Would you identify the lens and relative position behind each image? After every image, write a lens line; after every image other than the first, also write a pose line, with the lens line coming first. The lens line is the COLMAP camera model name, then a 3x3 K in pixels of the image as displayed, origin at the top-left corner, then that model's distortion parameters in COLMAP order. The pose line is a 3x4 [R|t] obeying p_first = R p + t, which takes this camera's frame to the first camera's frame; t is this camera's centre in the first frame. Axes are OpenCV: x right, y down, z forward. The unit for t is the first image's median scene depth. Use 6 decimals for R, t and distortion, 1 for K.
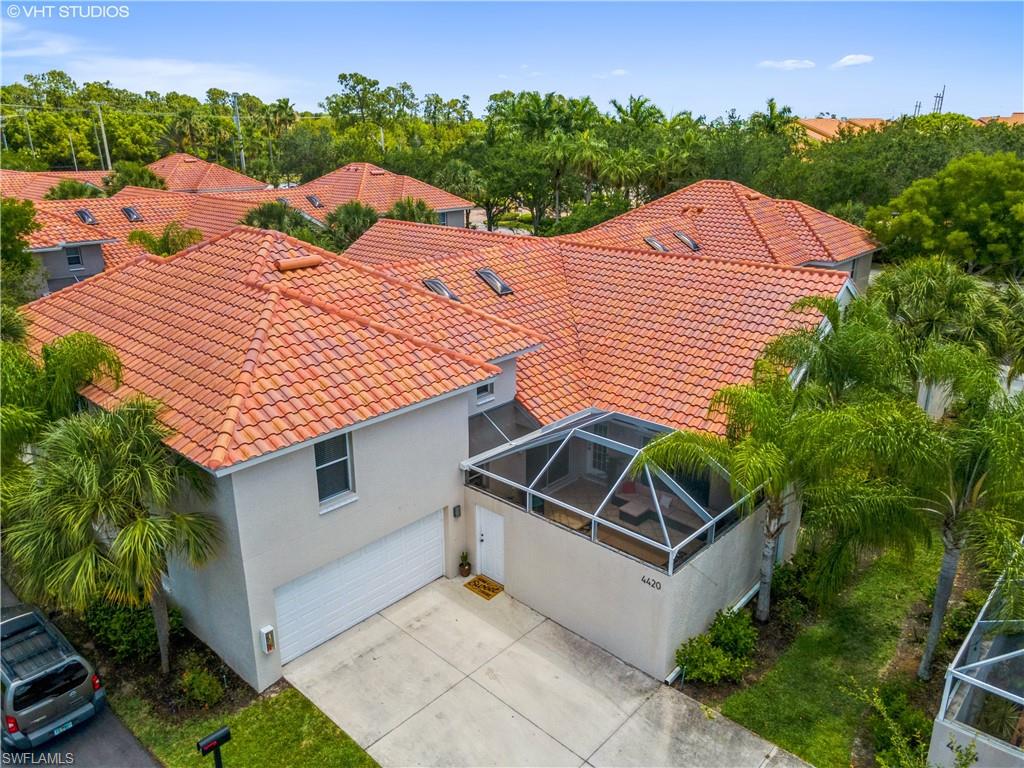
lens RADIAL K [[751.5, 0, 513.8], [0, 751.5, 385.9], [0, 0, 1]] dist [-0.006016, 0.081374]
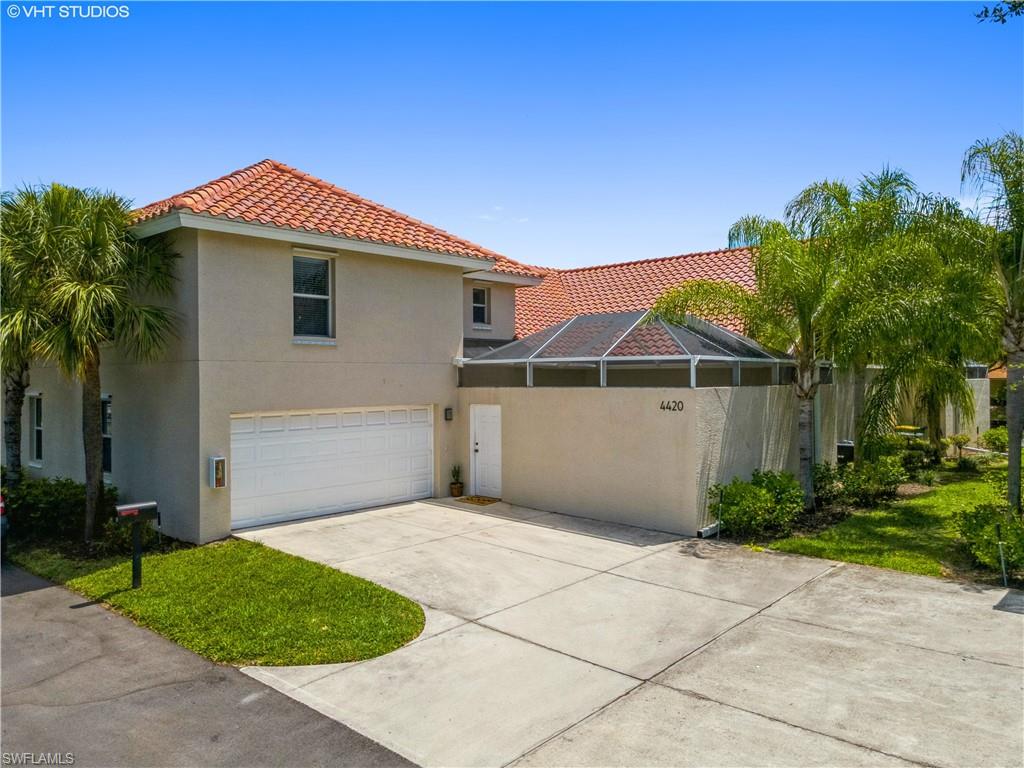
lens RADIAL K [[751.5, 0, 513.8], [0, 751.5, 385.9], [0, 0, 1]] dist [-0.006016, 0.081374]
pose [[0.999967, -0.007588, -0.002747, 0.004774], [0.006308, 0.947300, -0.320285, 0.484440], [0.005033, 0.320258, 0.947317, 0.169757]]
